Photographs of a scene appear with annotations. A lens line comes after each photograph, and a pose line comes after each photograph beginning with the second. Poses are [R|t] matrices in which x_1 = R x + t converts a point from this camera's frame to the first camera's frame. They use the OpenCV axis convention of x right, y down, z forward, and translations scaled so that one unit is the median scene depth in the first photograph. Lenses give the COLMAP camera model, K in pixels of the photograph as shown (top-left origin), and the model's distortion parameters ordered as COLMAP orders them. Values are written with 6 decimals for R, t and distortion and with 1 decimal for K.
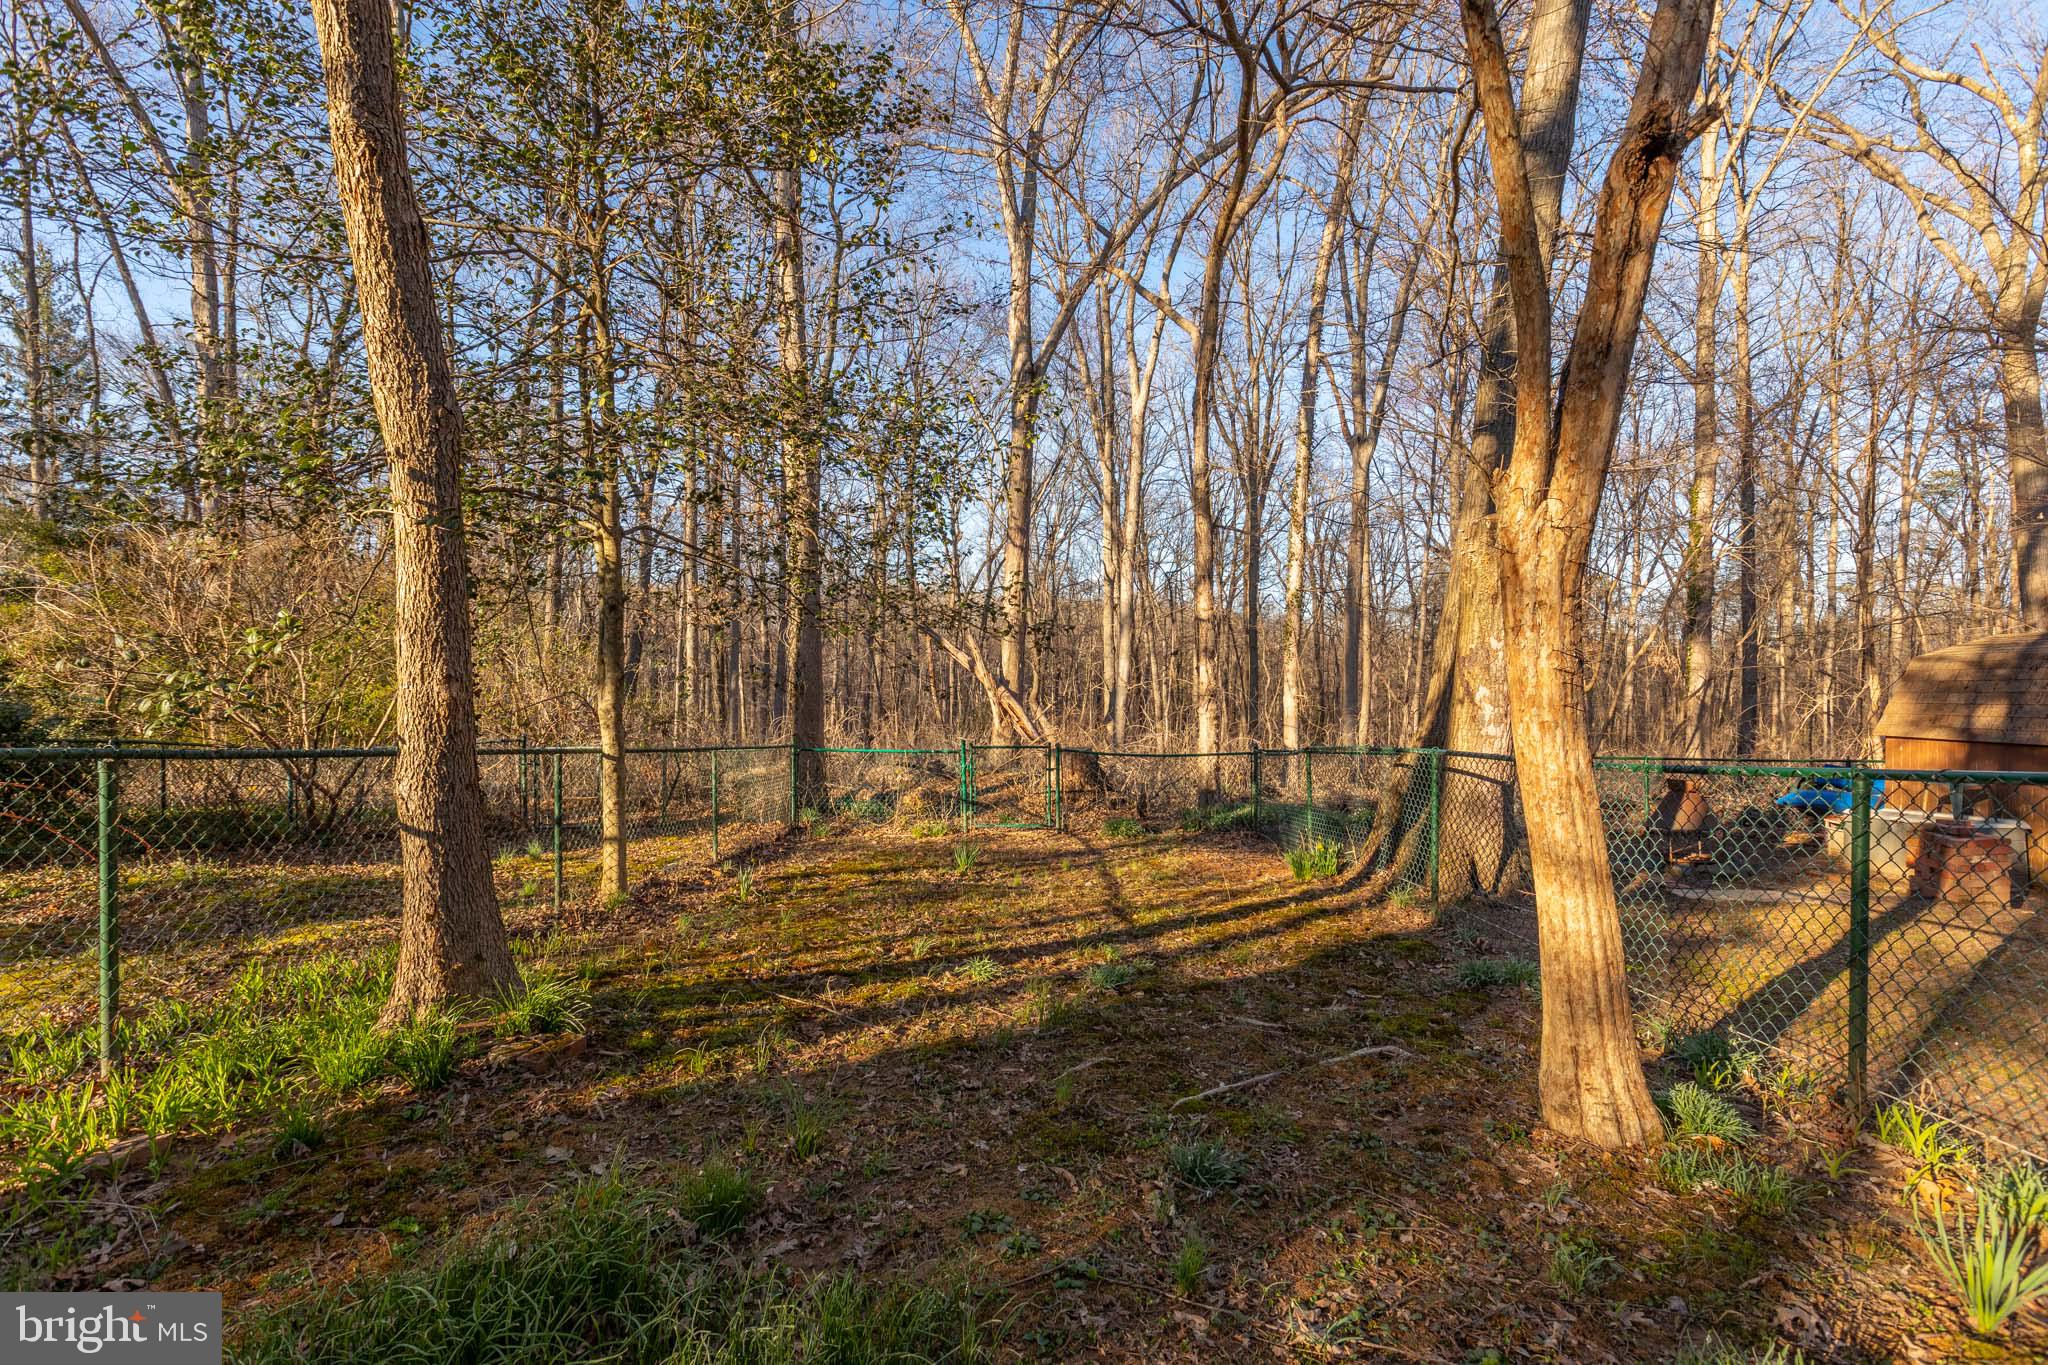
lens RADIAL K [[905.8, 0, 1037.3], [0, 905.8, 682.2], [0, 0, 1]] dist [-0.004512, -0.000522]
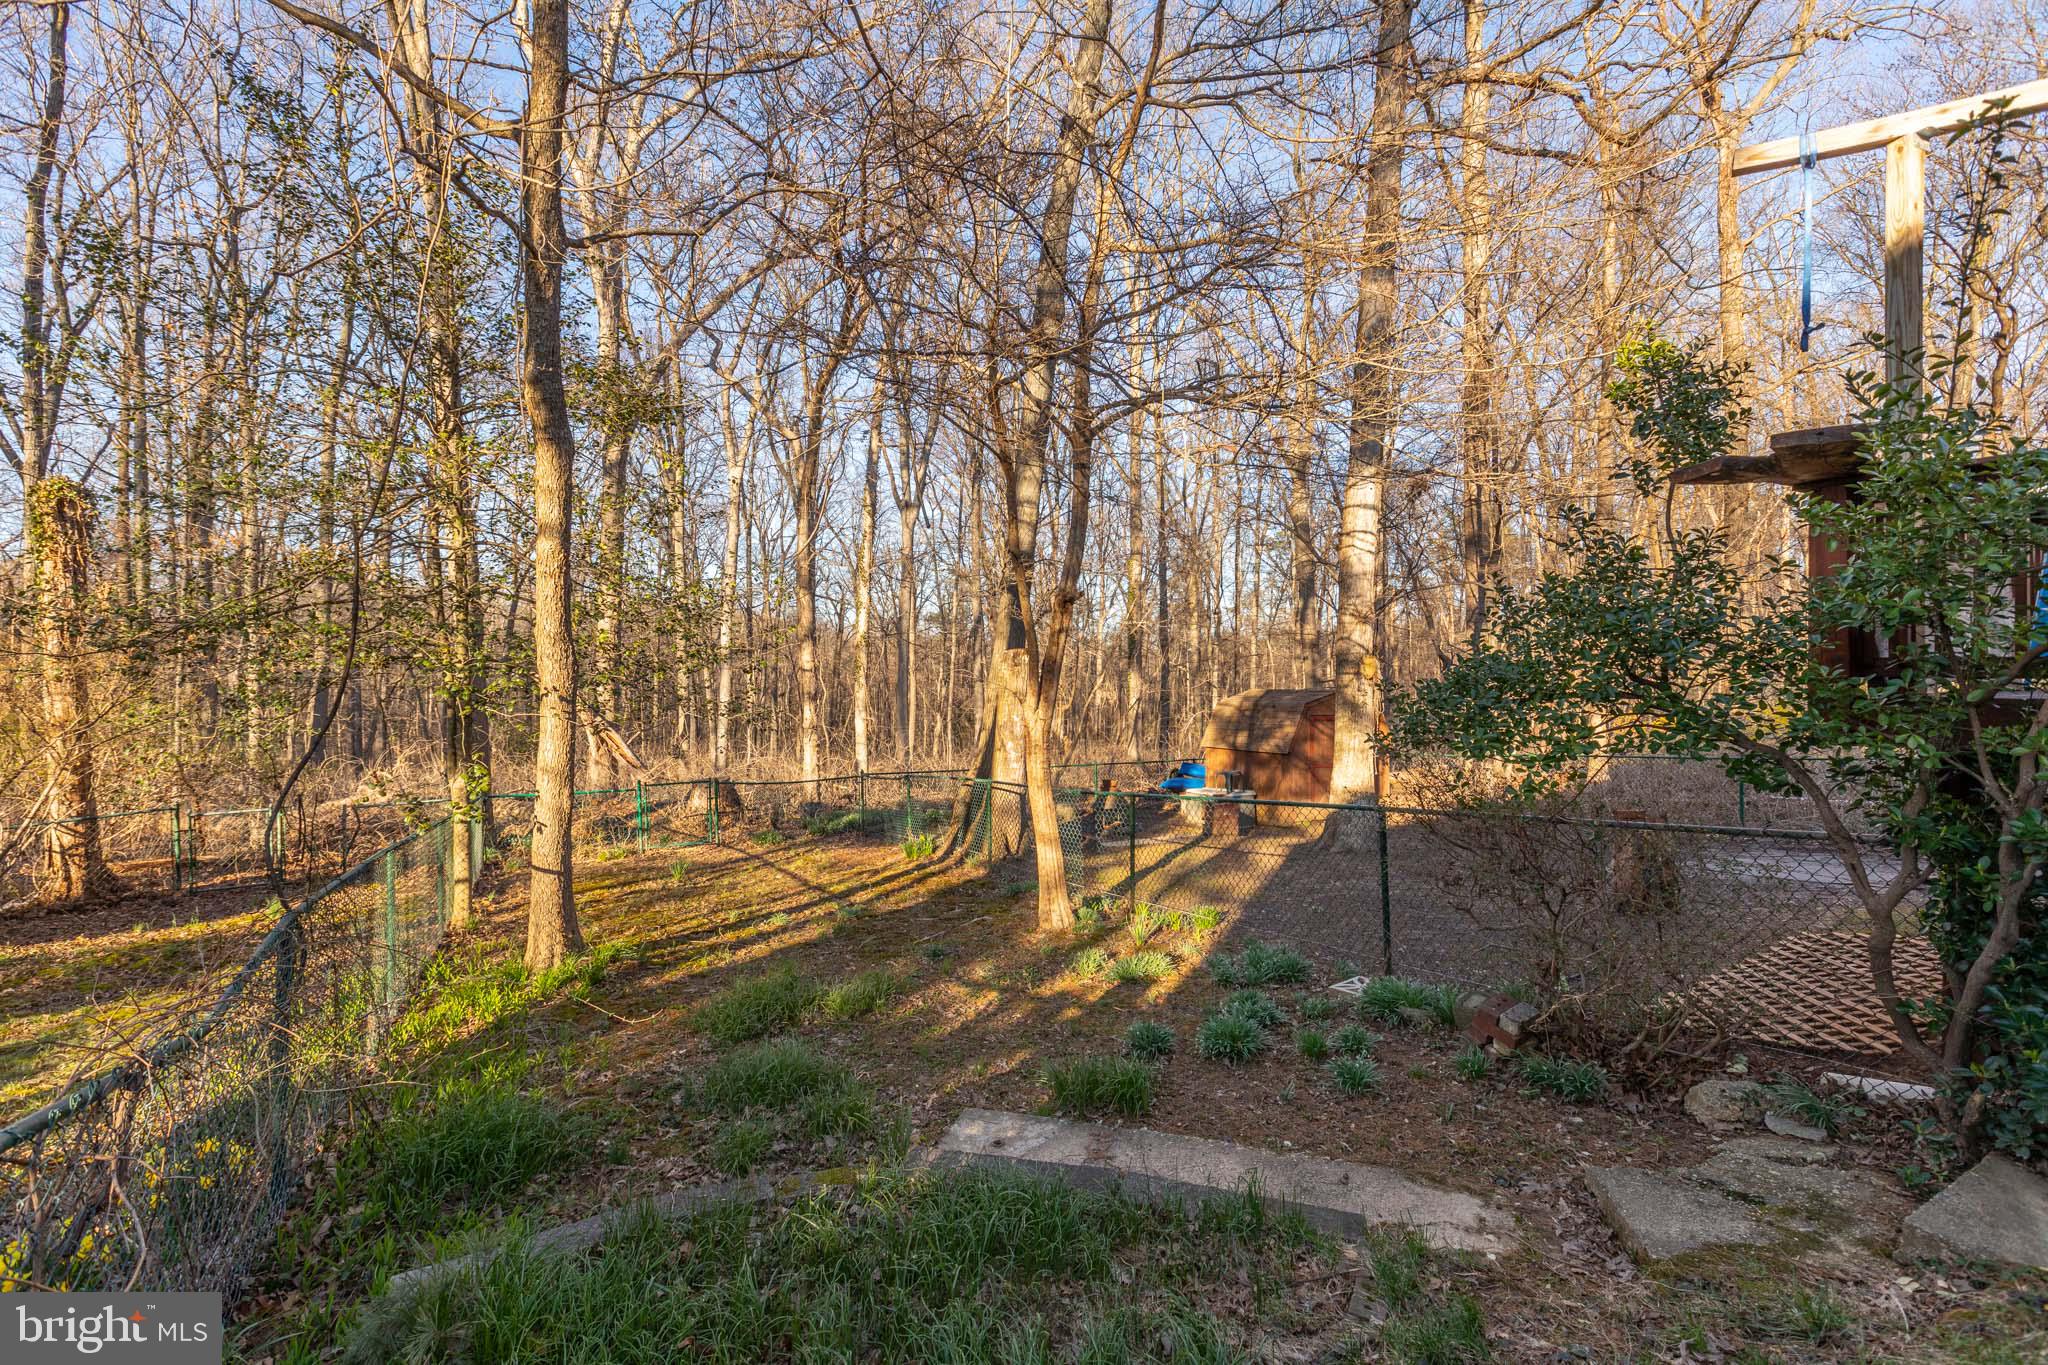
lens RADIAL K [[905.8, 0, 1024.3], [0, 905.8, 685.6], [0, 0, 1]] dist [-0.004512, -0.000522]
pose [[0.881788, -0.015168, 0.471402, -0.307469], [0.012271, 0.999882, 0.009218, -0.112583], [-0.471487, -0.002343, 0.881870, -0.563465]]
